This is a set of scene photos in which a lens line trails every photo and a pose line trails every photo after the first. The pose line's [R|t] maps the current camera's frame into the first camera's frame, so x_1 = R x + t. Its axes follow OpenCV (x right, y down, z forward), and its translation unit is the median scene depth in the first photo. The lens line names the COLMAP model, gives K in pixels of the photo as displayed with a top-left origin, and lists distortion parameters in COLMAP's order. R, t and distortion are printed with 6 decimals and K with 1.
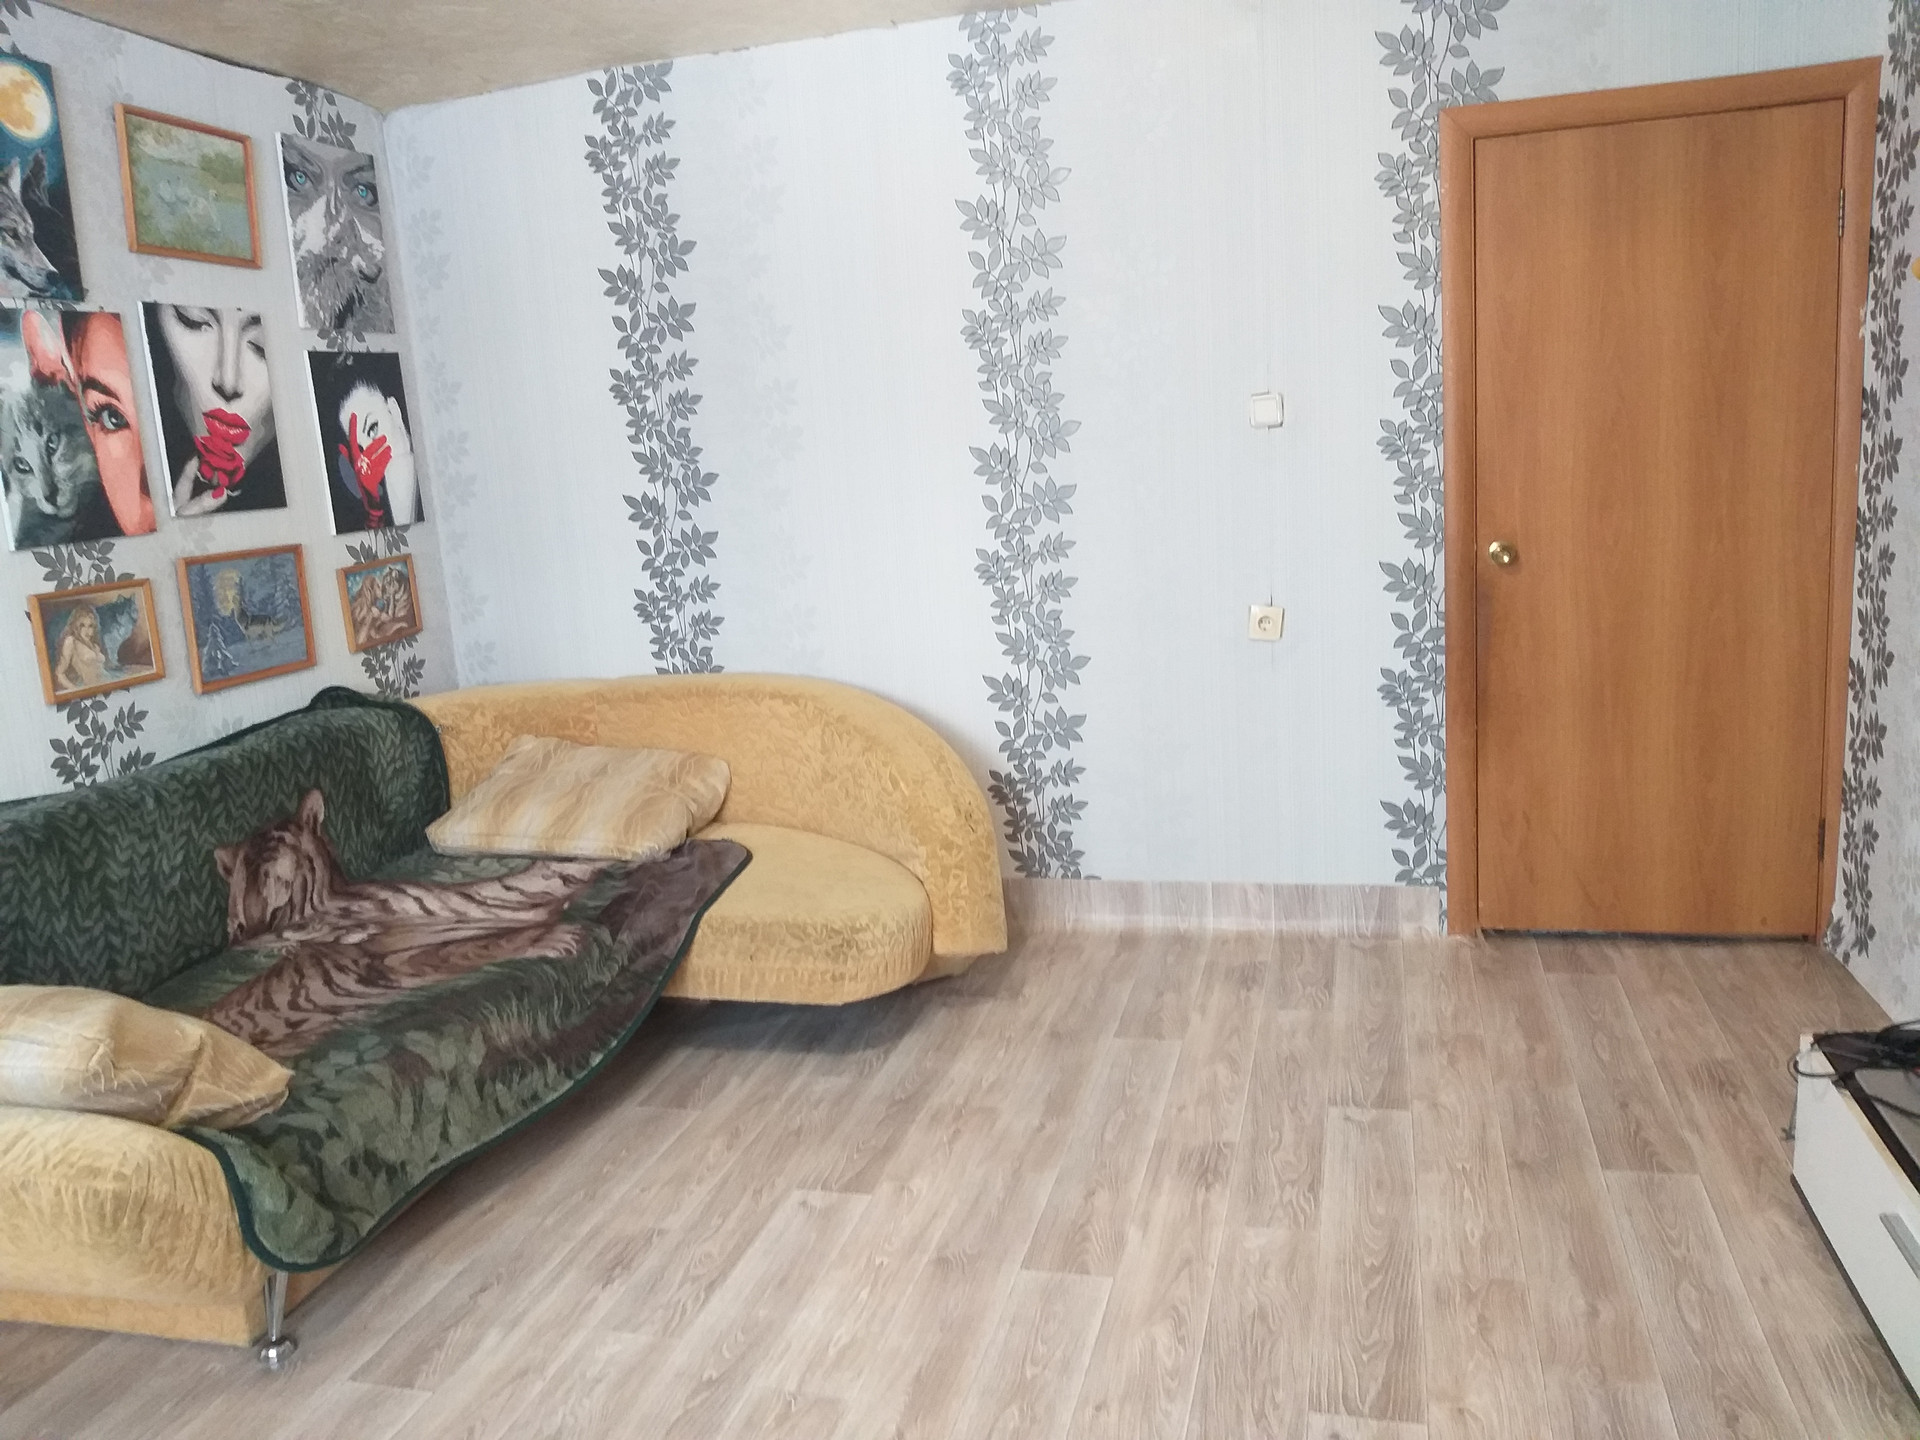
lens RADIAL K [[1475.2, 0, 941.4], [0, 1475.2, 716.7], [0, 0, 1]] dist [-0.003556, -0.007957]
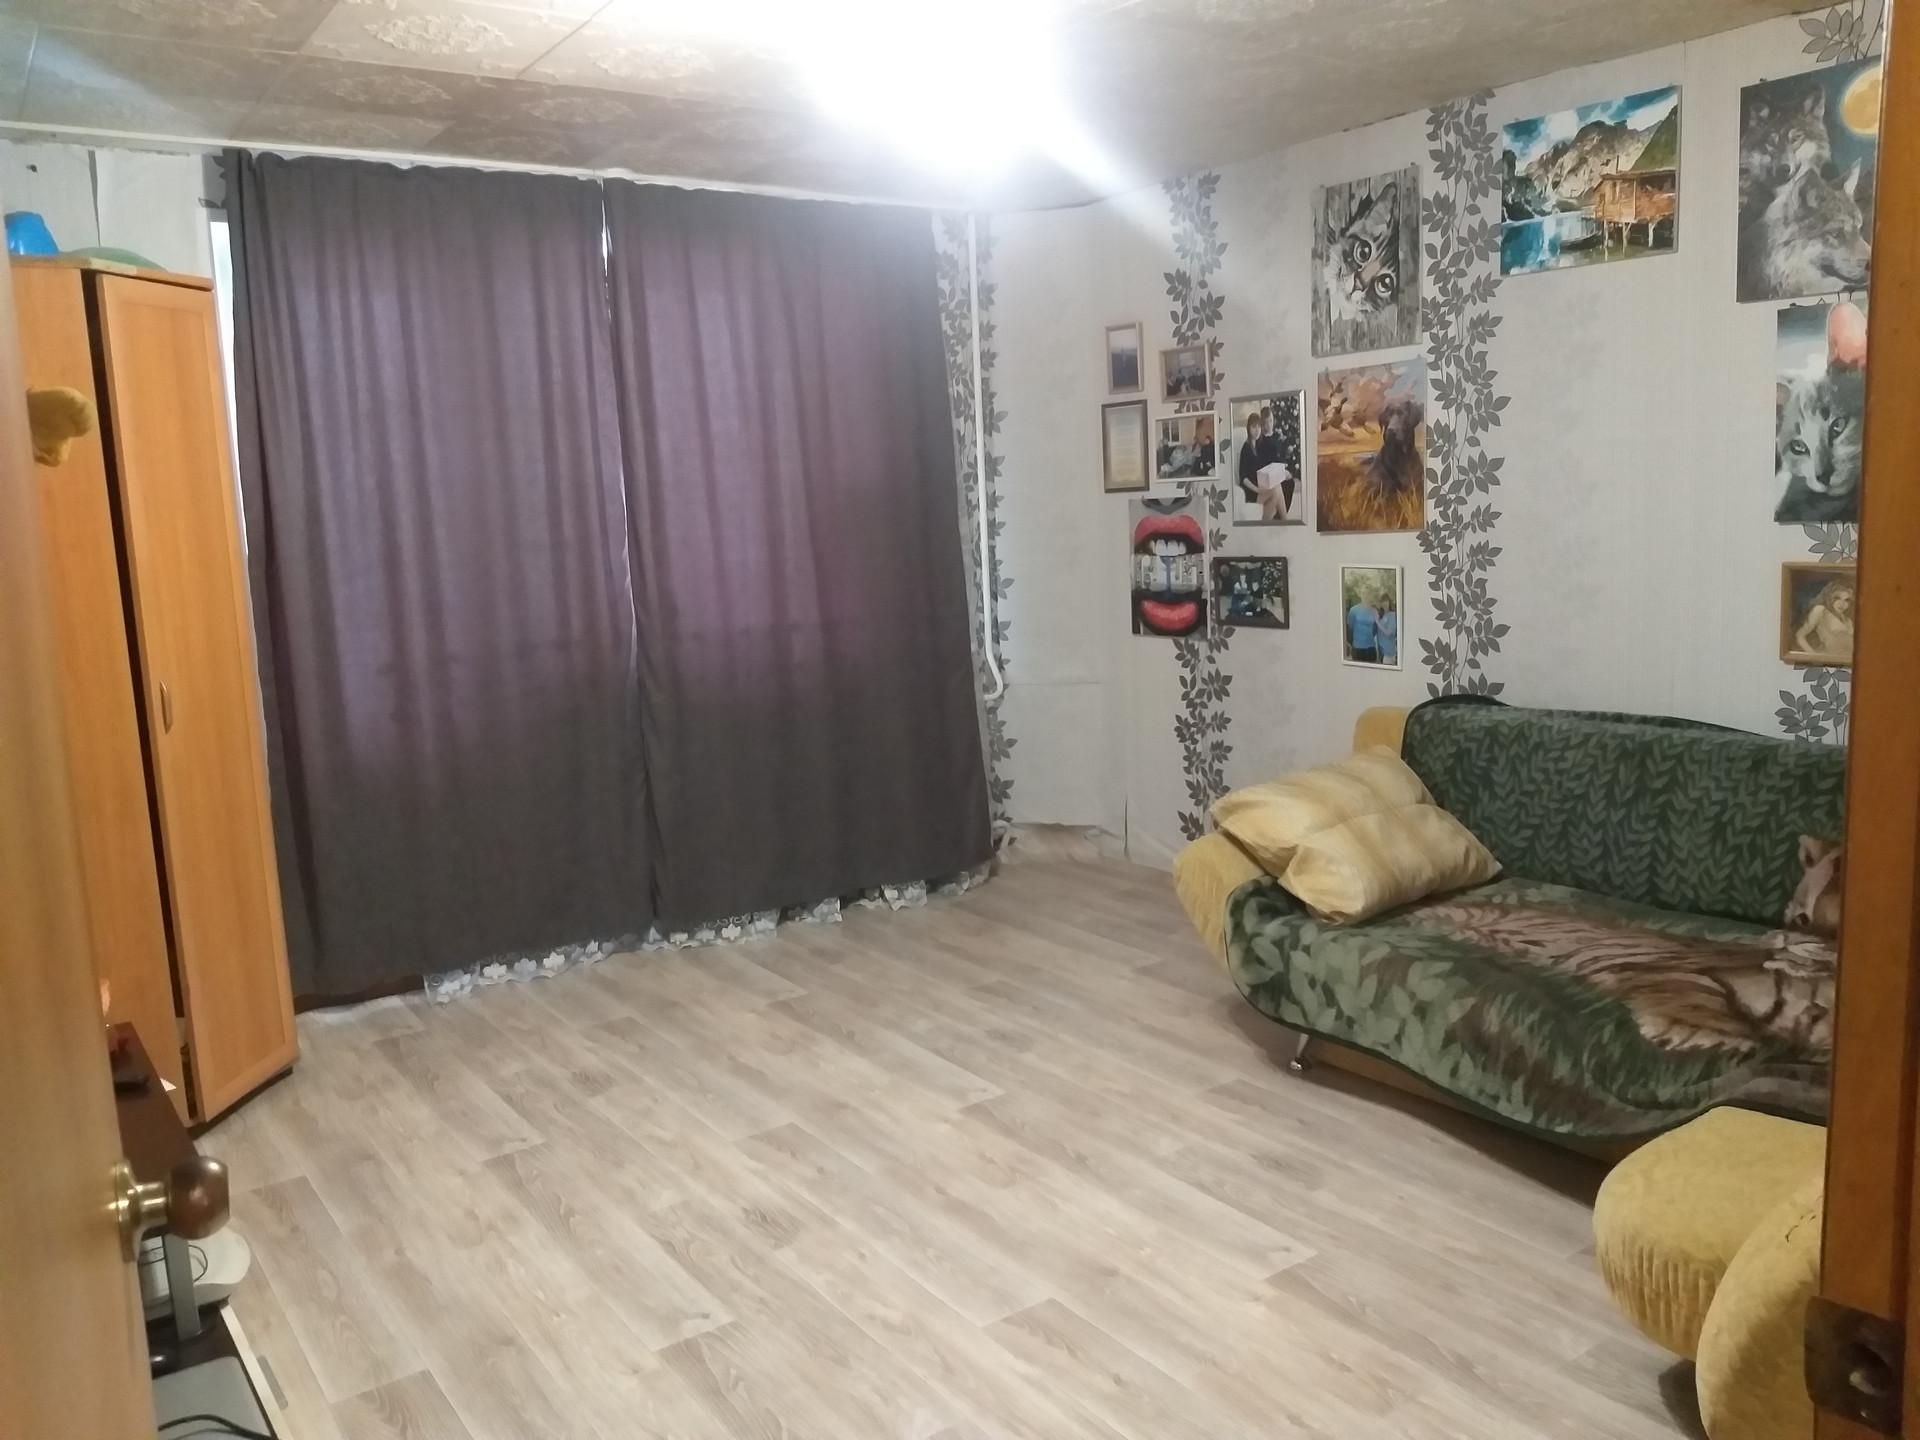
lens RADIAL K [[1475.2, 0, 945.3], [0, 1475.2, 717.8], [0, 0, 1]] dist [-0.003556, -0.007957]
pose [[-0.630520, 0.209429, -0.747385, 0.660929], [-0.060428, 0.946742, 0.316271, -0.288868], [0.773818, 0.244578, -0.584284, 1.191968]]
